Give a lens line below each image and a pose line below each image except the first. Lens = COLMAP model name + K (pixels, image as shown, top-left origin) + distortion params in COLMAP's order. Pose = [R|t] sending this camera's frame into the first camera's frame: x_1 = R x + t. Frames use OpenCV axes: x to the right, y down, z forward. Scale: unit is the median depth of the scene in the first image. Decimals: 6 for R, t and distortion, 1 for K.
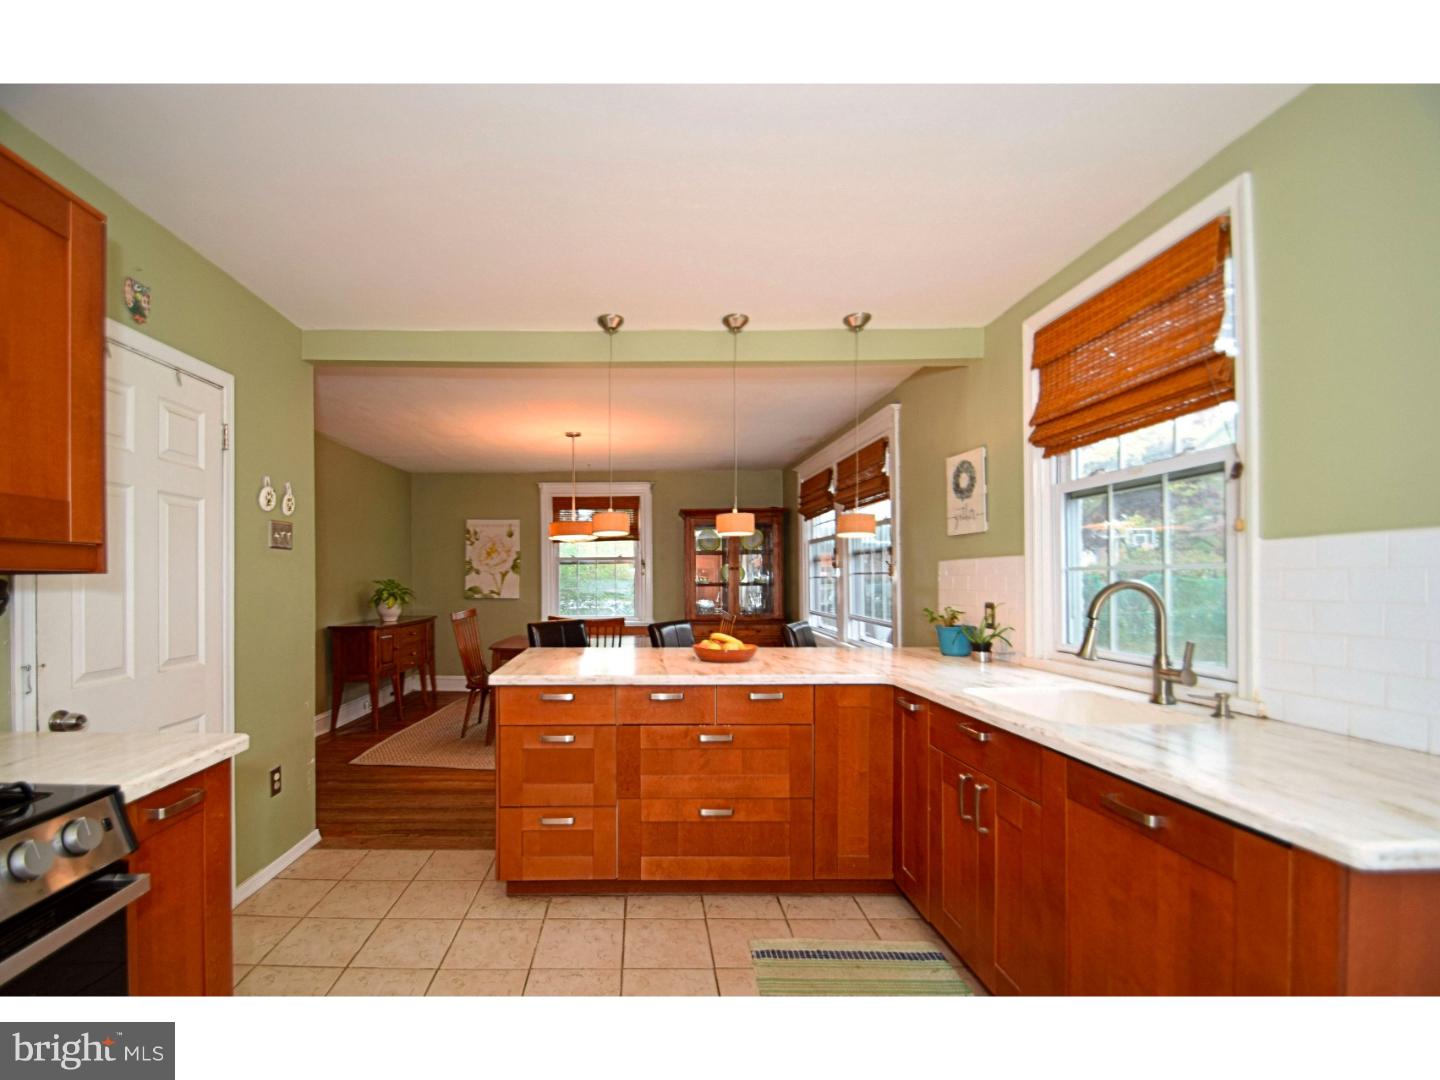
lens RADIAL K [[658.5, 0, 655.1], [0, 658.5, 583.8], [0, 0, 1]] dist [0.005401, -0.007726]
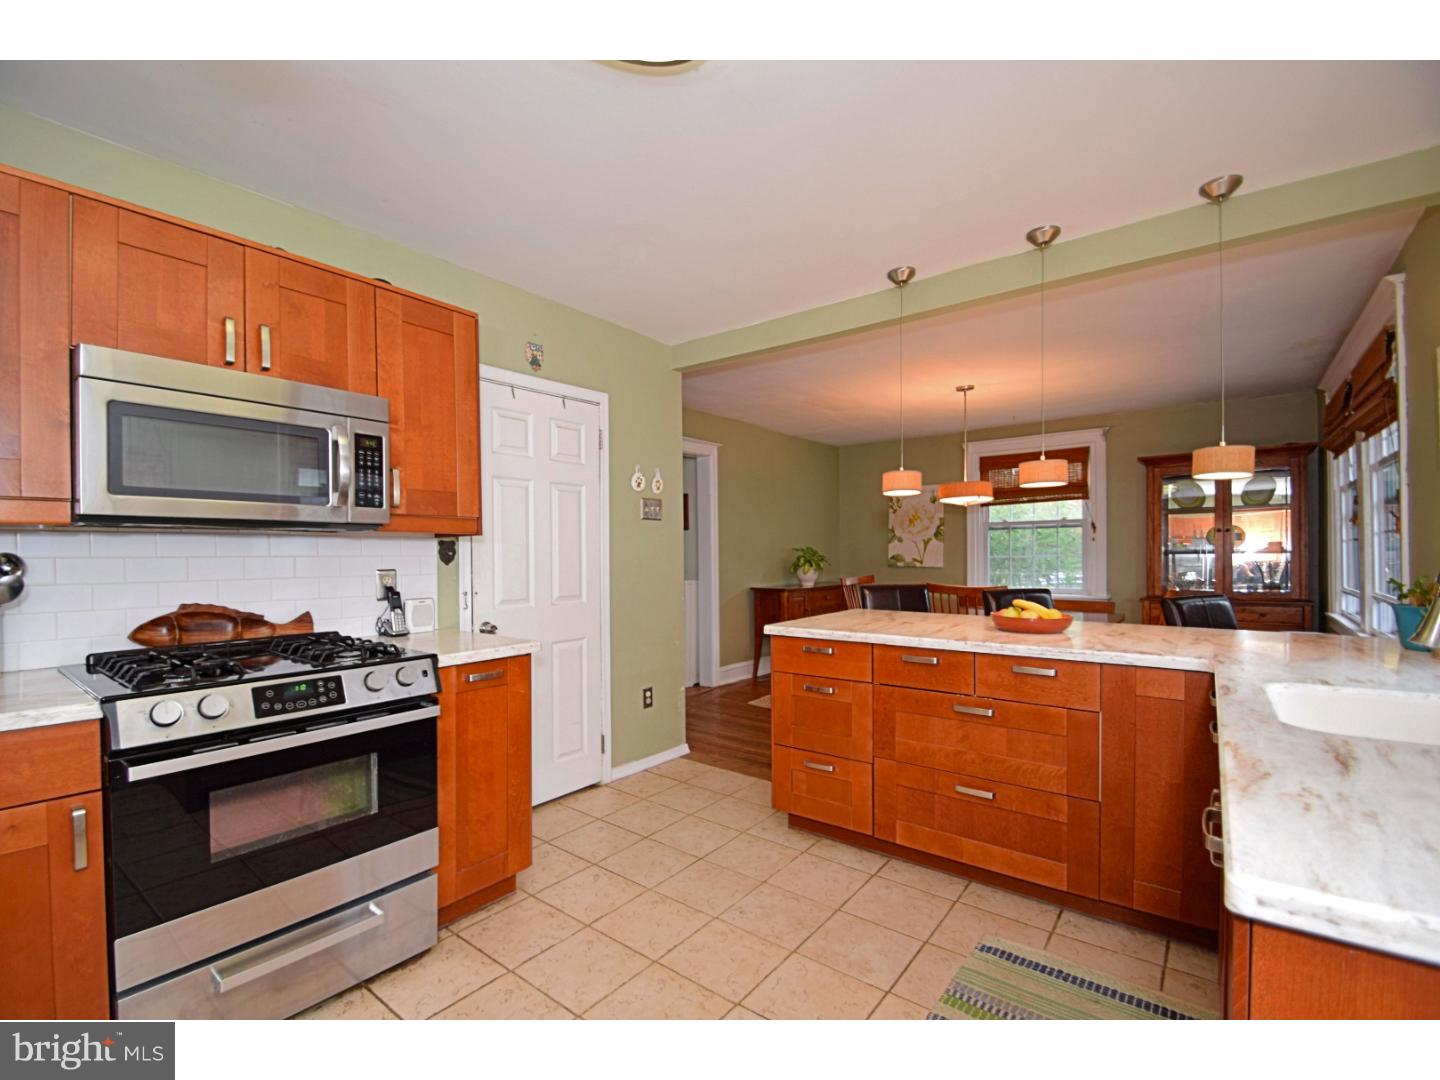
lens RADIAL K [[658.5, 0, 662.8], [0, 658.5, 569.3], [0, 0, 1]] dist [0.005401, -0.007726]
pose [[0.765484, 0.016329, -0.643248, 0.329294], [-0.002503, 0.999746, 0.022400, 0.017618], [0.643450, -0.015537, 0.765330, 0.023914]]
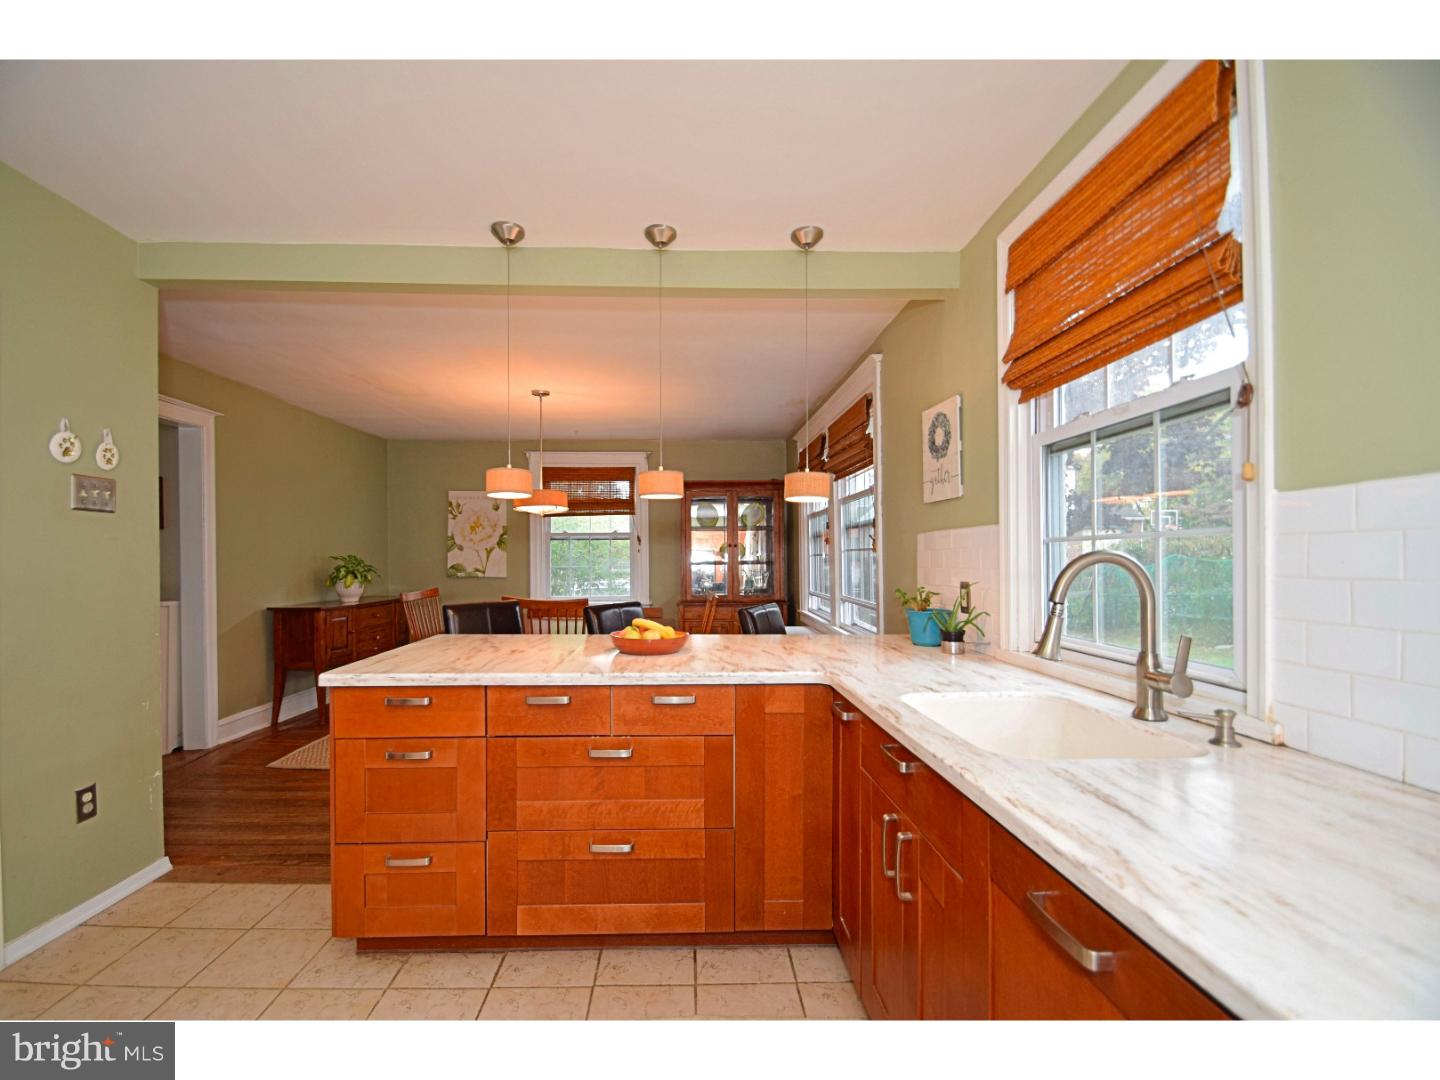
lens RADIAL K [[665.6, 0, 723.7], [0, 665.6, 561.6], [0, 0, 1]] dist [-0.000619, -0.008258]
pose [[0.998858, 0.004866, 0.047525, 0.178362], [-0.004700, 0.999982, -0.003606, 0.008073], [-0.047542, 0.003379, 0.998864, 0.192928]]
